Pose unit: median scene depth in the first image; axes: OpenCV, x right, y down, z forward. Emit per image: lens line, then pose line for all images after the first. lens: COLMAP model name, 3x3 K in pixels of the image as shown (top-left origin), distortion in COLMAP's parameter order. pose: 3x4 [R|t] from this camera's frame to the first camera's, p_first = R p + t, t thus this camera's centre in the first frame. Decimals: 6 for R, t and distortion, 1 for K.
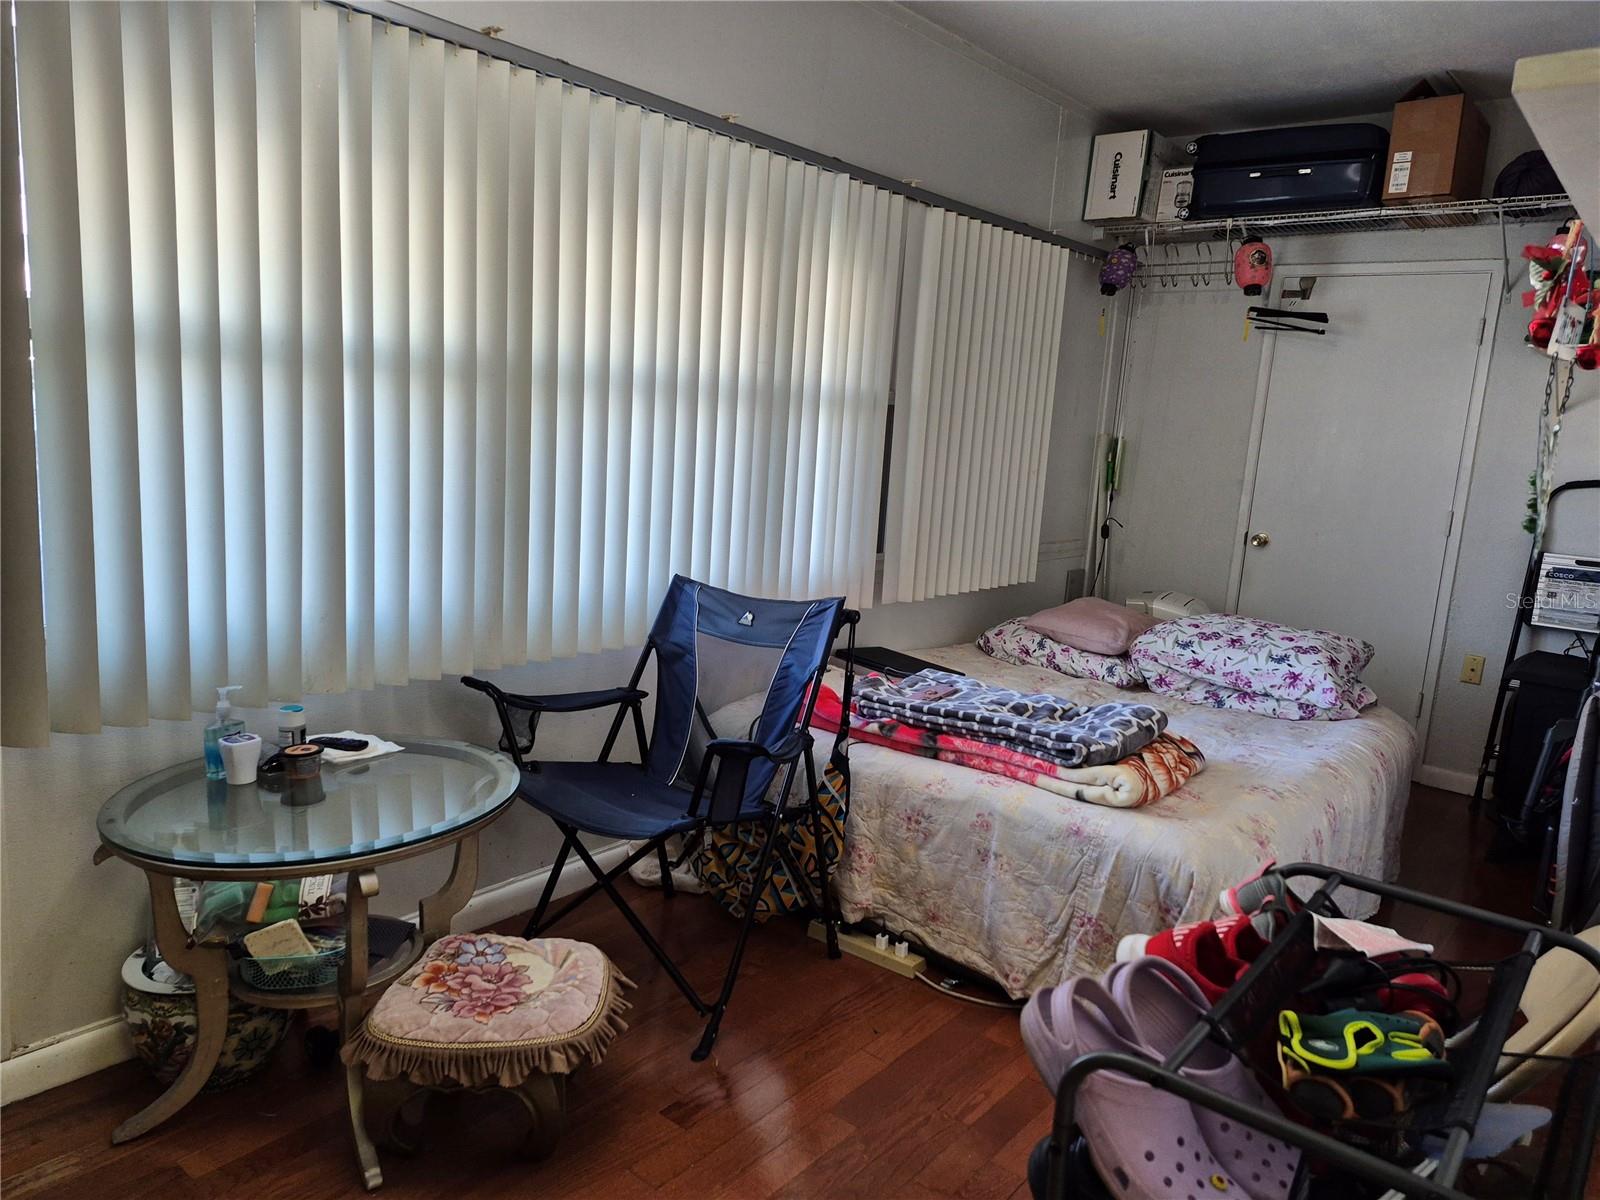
lens RADIAL K [[1076.6, 0, 800.0], [0, 1076.6, 600.0], [0, 0, 1]] dist [-0.000522, -0.017176]
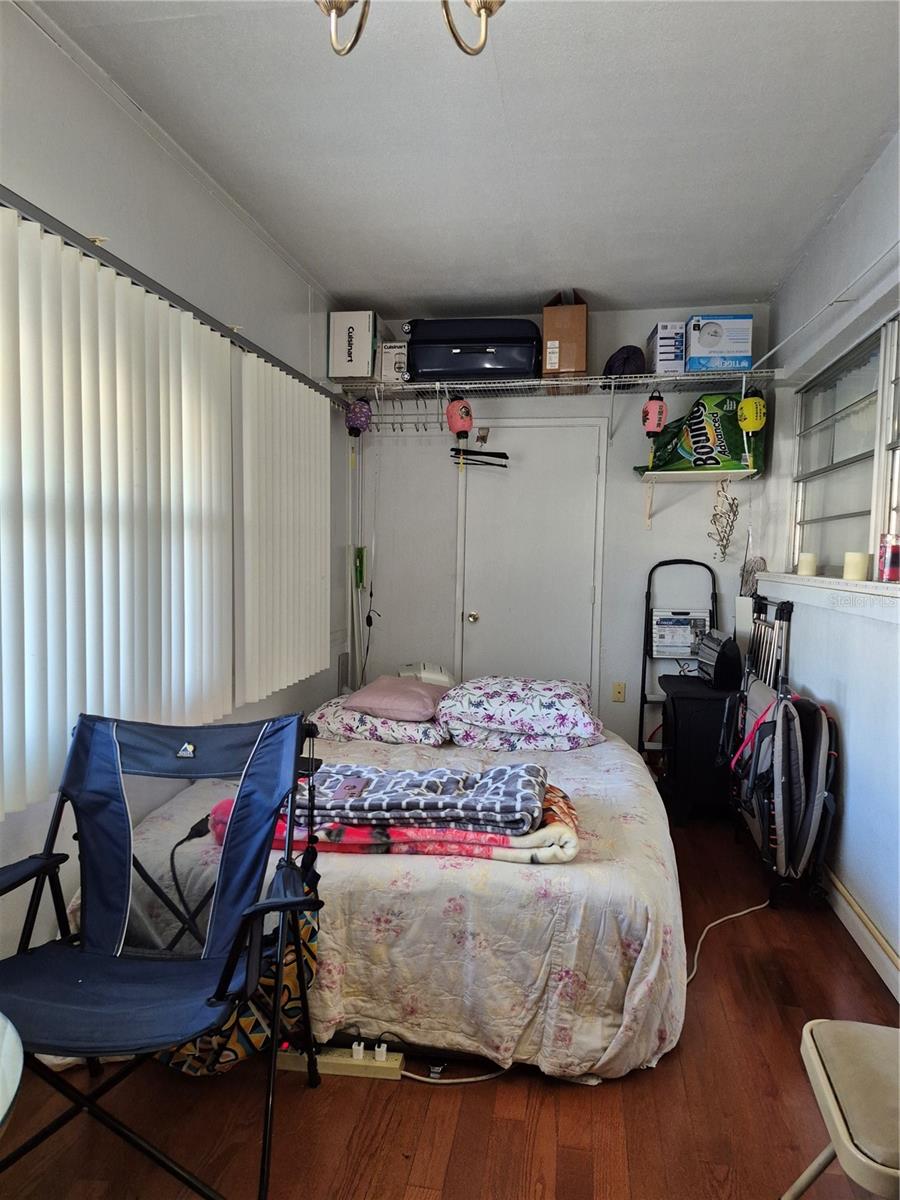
lens RADIAL K [[798.5, 0, 450.0], [0, 798.5, 600.0], [0, 0, 1]] dist [0.095876, -0.174818]
pose [[0.856838, -0.077735, 0.509692, -0.195828], [0.122603, 0.990932, -0.054975, -0.044872], [-0.500797, 0.109594, 0.858599, 0.258114]]
